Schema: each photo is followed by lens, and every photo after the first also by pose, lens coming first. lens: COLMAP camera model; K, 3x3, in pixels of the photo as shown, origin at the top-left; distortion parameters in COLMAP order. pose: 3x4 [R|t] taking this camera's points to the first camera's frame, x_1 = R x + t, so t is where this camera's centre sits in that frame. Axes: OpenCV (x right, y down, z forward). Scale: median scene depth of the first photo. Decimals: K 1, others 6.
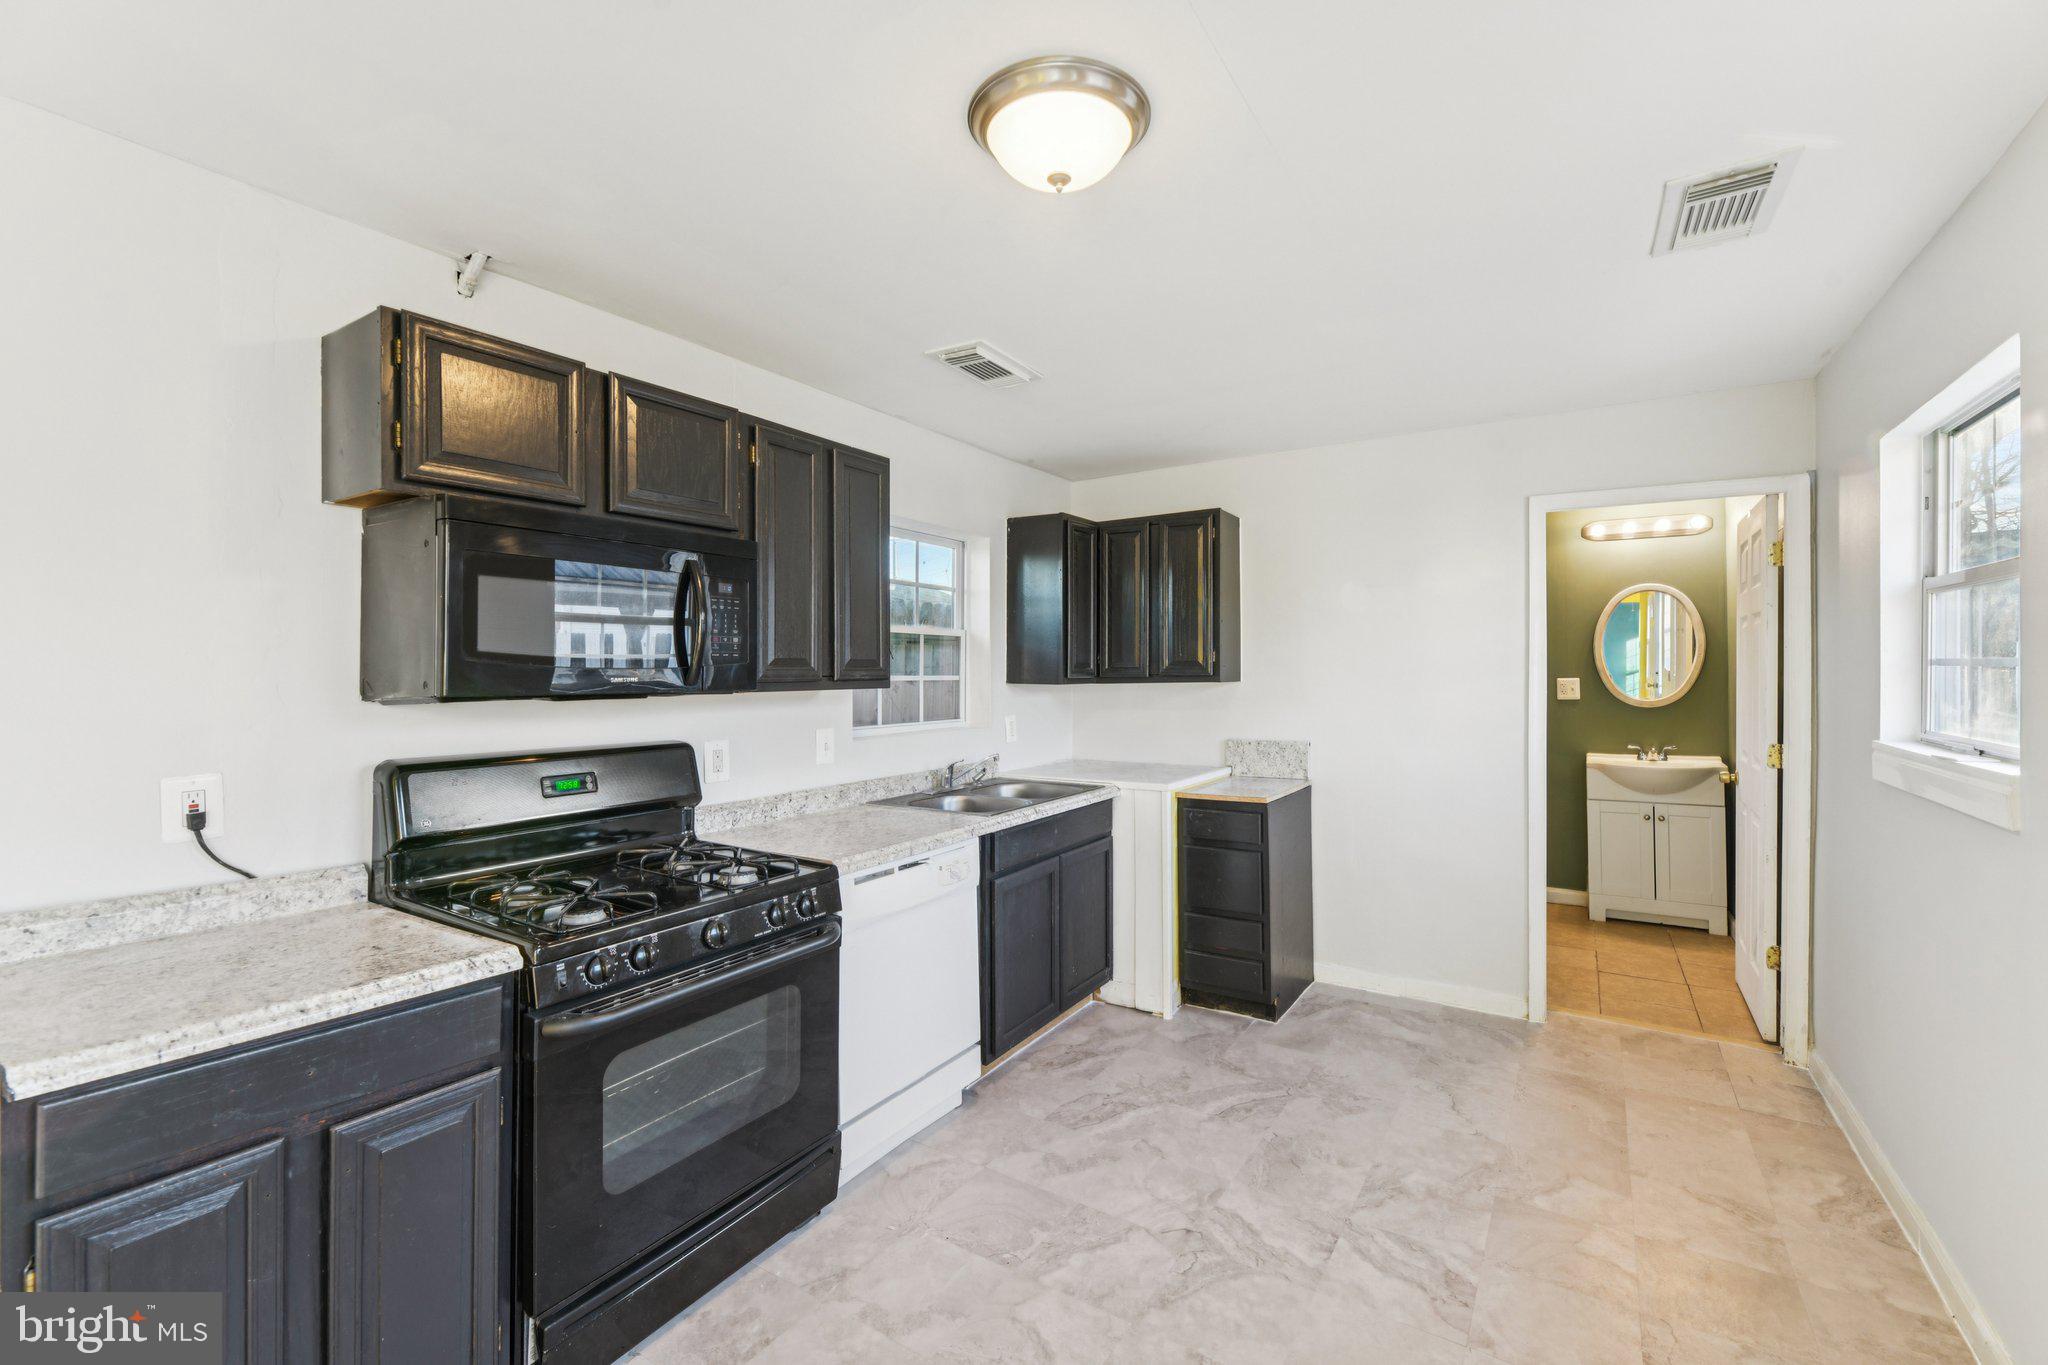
lens RADIAL K [[869.6, 0, 1038.9], [0, 869.6, 674.1], [0, 0, 1]] dist [0.001107, -0.001628]
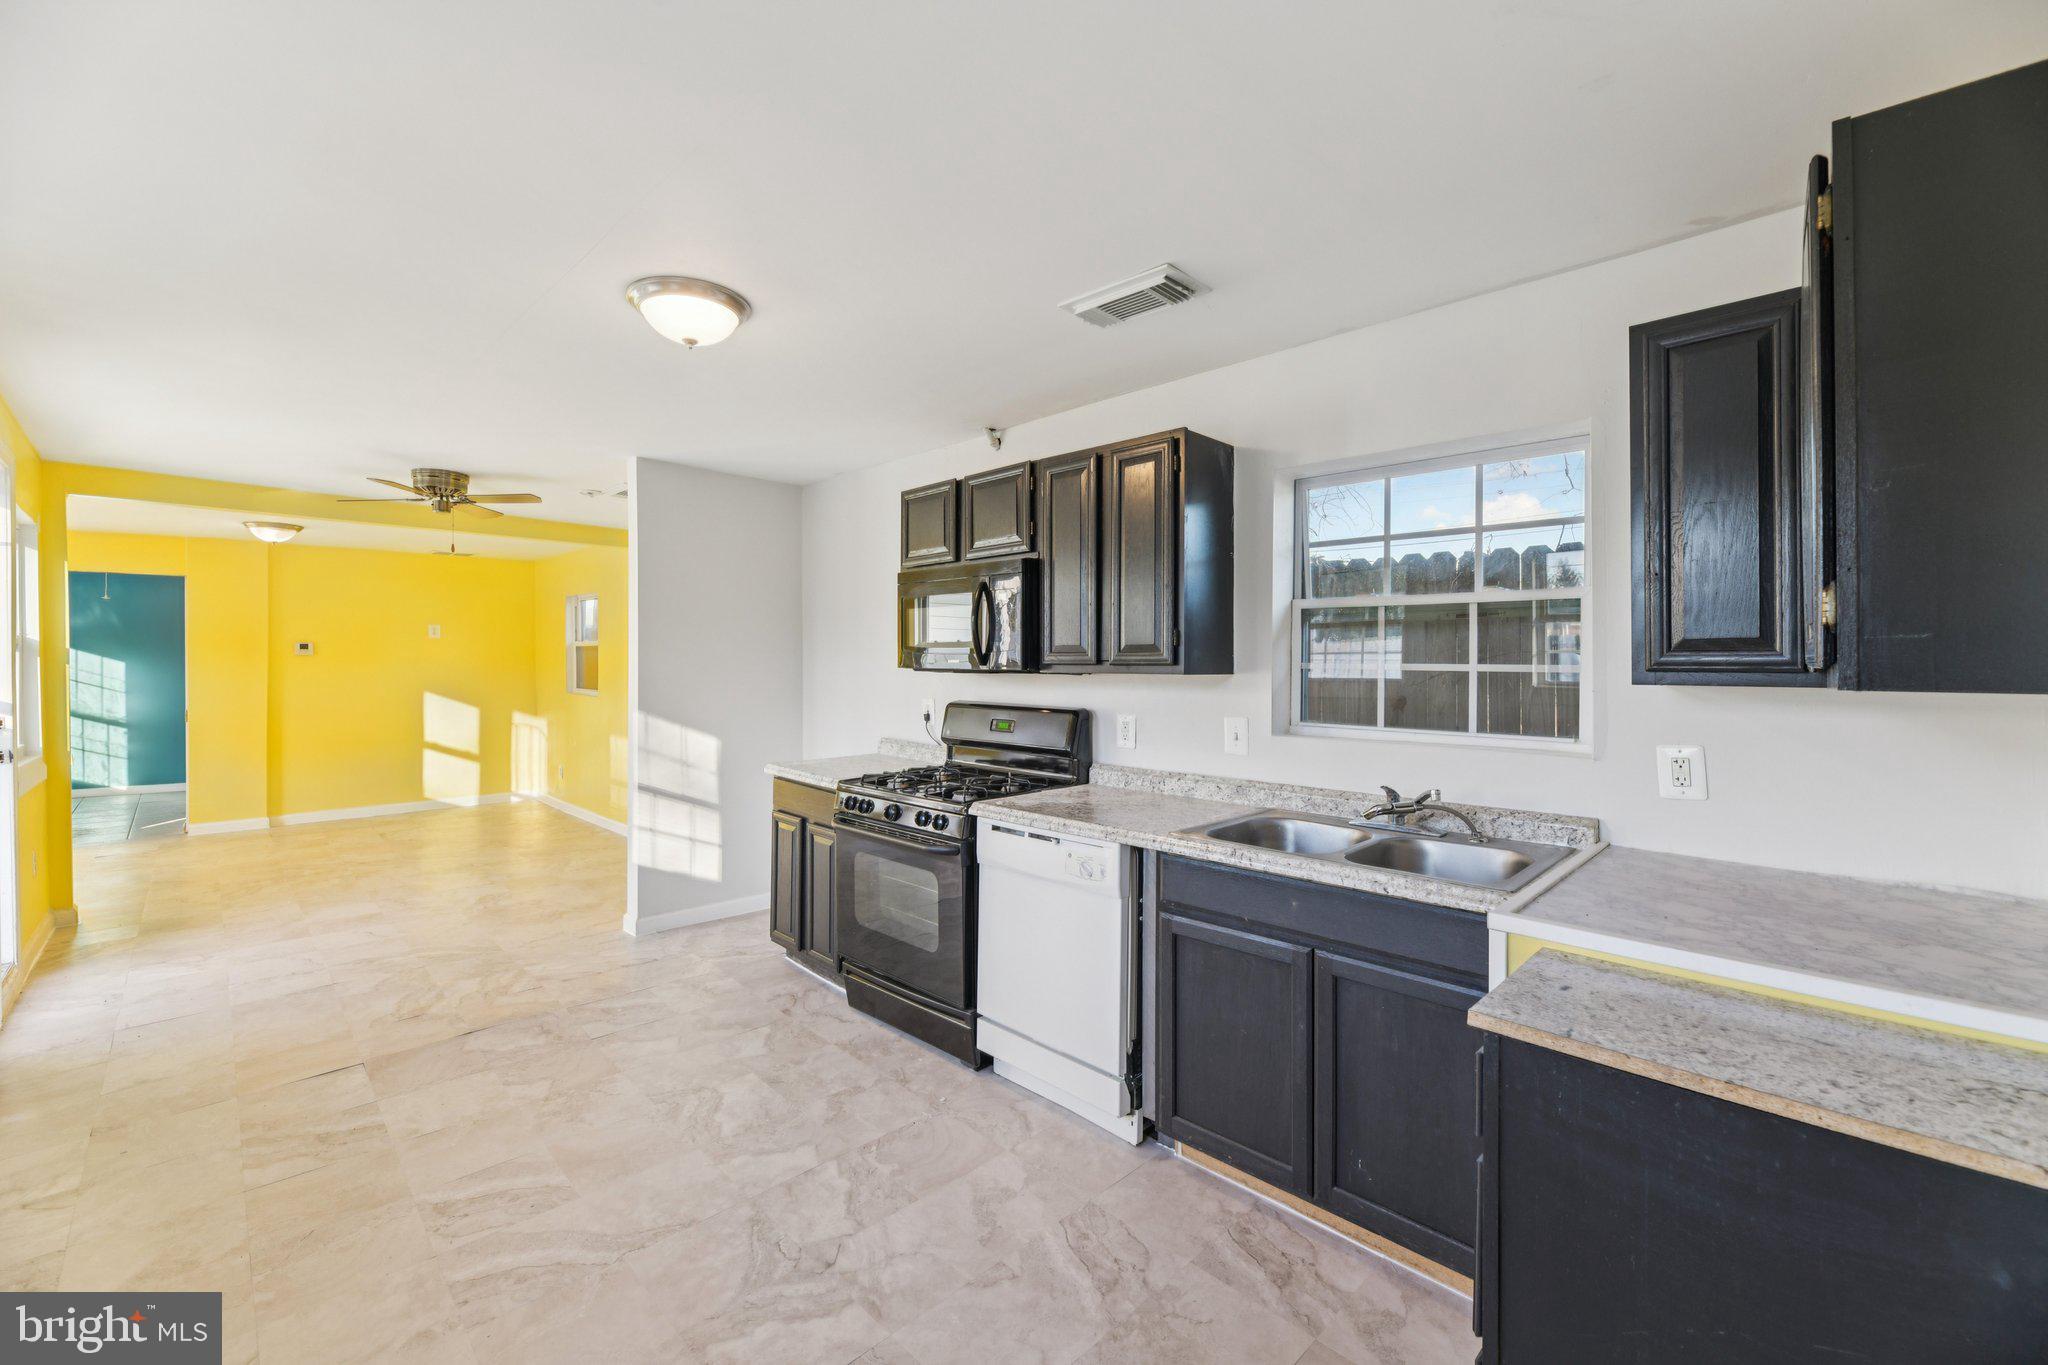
lens RADIAL K [[838.7, 0, 1042.8], [0, 838.7, 663.5], [0, 0, 1]] dist [-0.000054, -0.003224]
pose [[-0.214850, 0.003756, -0.976640, 0.583937], [-0.008666, 0.999946, 0.005752, 0.000572], [0.976609, 0.009699, -0.214806, 0.834088]]
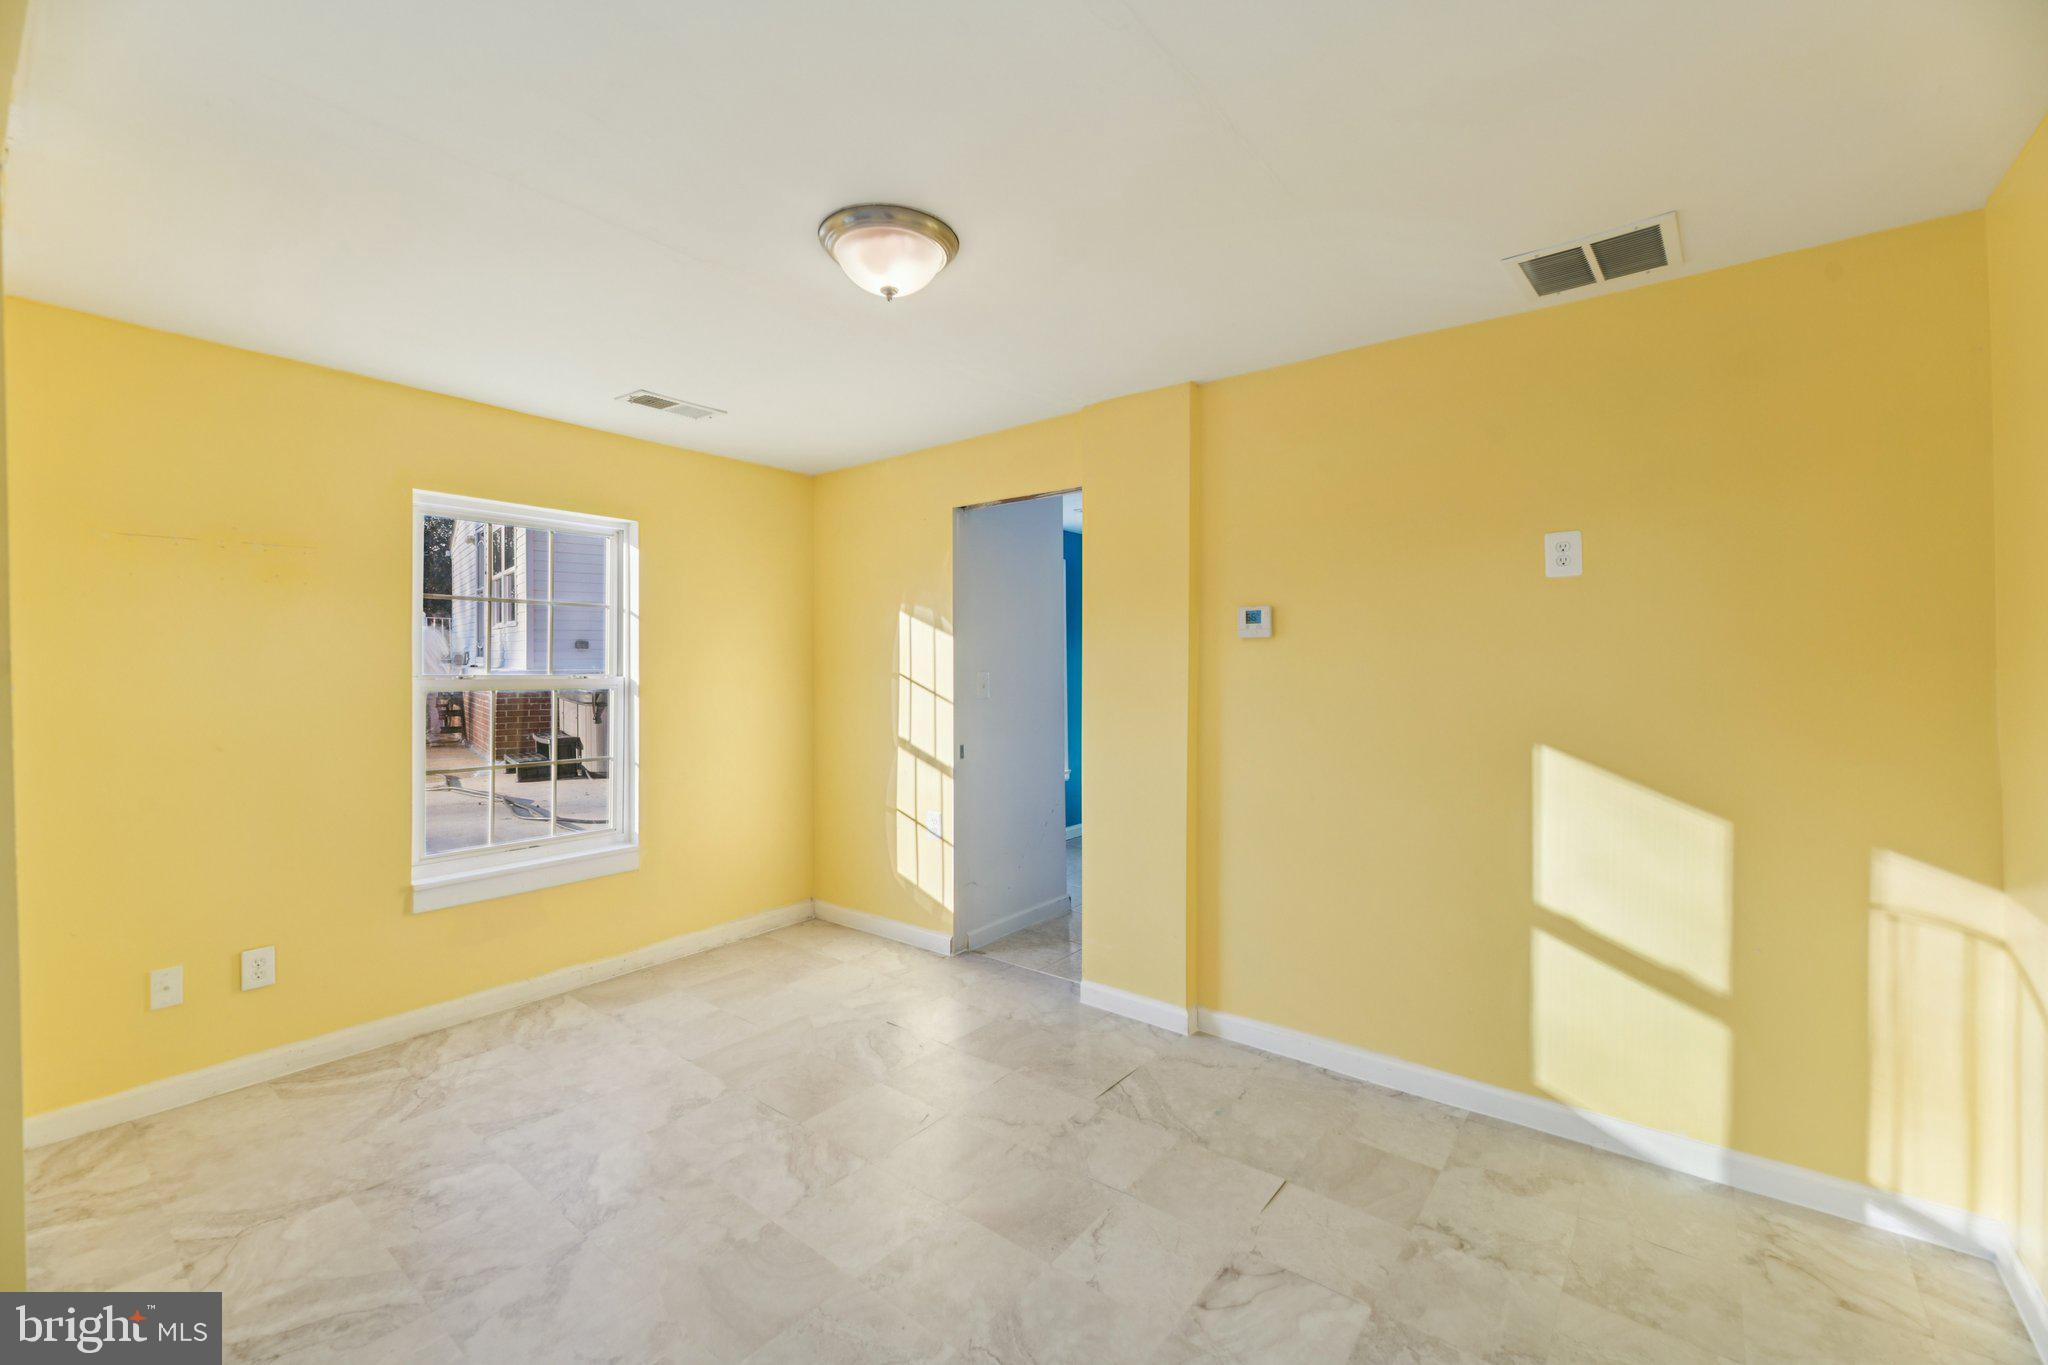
lens RADIAL K [[838.7, 0, 1031.8], [0, 838.7, 658.1], [0, 0, 1]] dist [-0.000054, -0.003224]
pose [[-0.994929, 0.002068, 0.100555, -0.814337], [0.003278, 0.999924, 0.011865, 0.017263], [-0.100523, 0.012134, -0.994861, -0.445223]]
